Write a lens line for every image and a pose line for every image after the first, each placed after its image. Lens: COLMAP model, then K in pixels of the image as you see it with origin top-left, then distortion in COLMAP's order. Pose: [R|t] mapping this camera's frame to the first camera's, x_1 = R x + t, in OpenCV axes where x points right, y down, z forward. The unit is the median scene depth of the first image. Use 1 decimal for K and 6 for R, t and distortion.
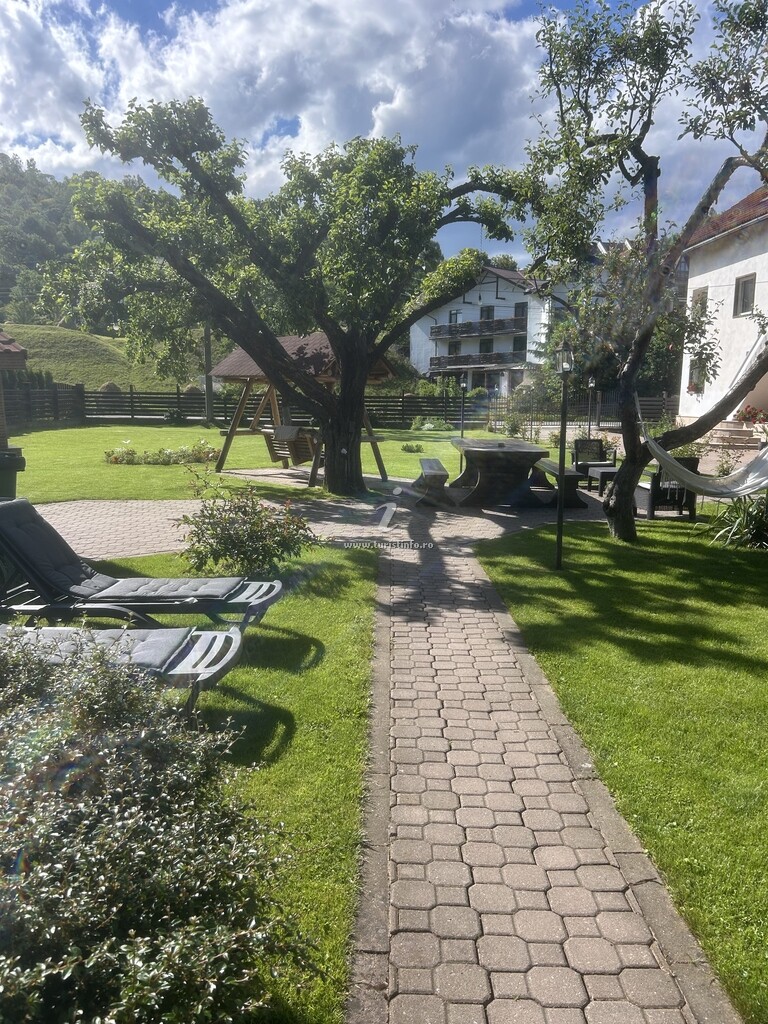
lens RADIAL K [[774.2, 0, 384.6], [0, 774.2, 521.3], [0, 0, 1]] dist [0.039692, -0.038150]
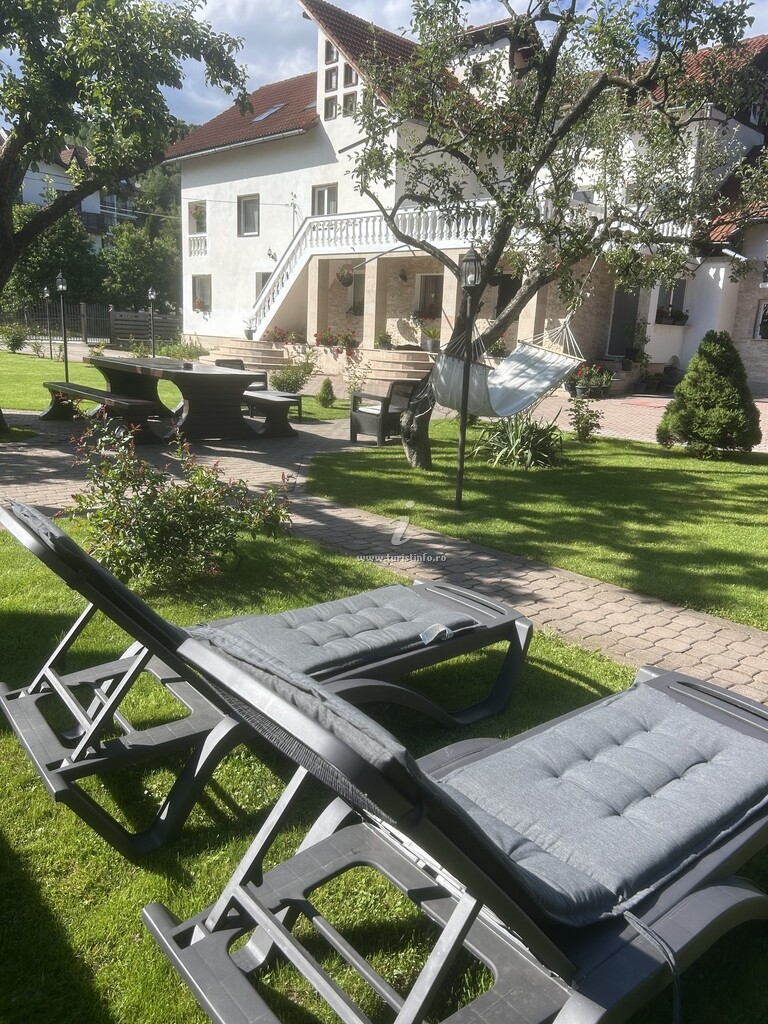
lens RADIAL K [[774.2, 0, 387.4], [0, 774.2, 515.5], [0, 0, 1]] dist [0.039692, -0.038150]
pose [[0.750385, -0.126007, 0.648879, -0.315841], [0.062530, 0.990792, 0.120093, -0.033771], [-0.658036, -0.049542, 0.751355, 0.278727]]
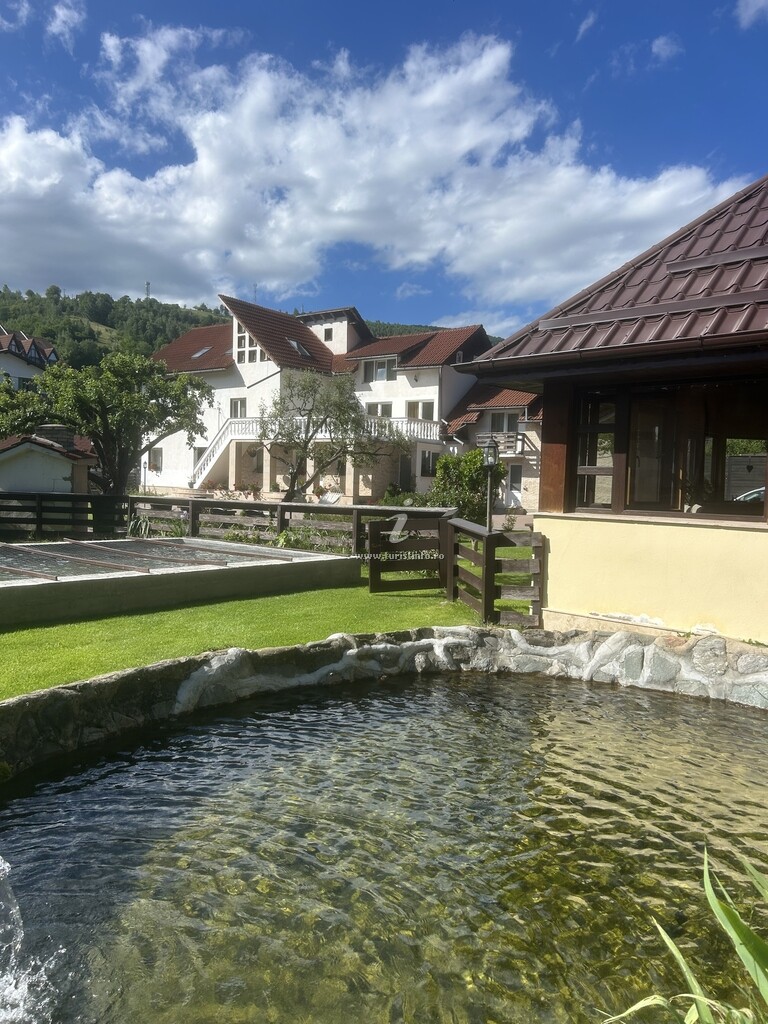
lens RADIAL K [[774.2, 0, 394.2], [0, 774.2, 519.6], [0, 0, 1]] dist [0.039692, -0.038150]
pose [[0.653453, -0.025738, 0.756529, -1.387736], [0.093372, 0.994530, -0.046816, 0.137766], [-0.751186, 0.101230, 0.652282, -1.007286]]
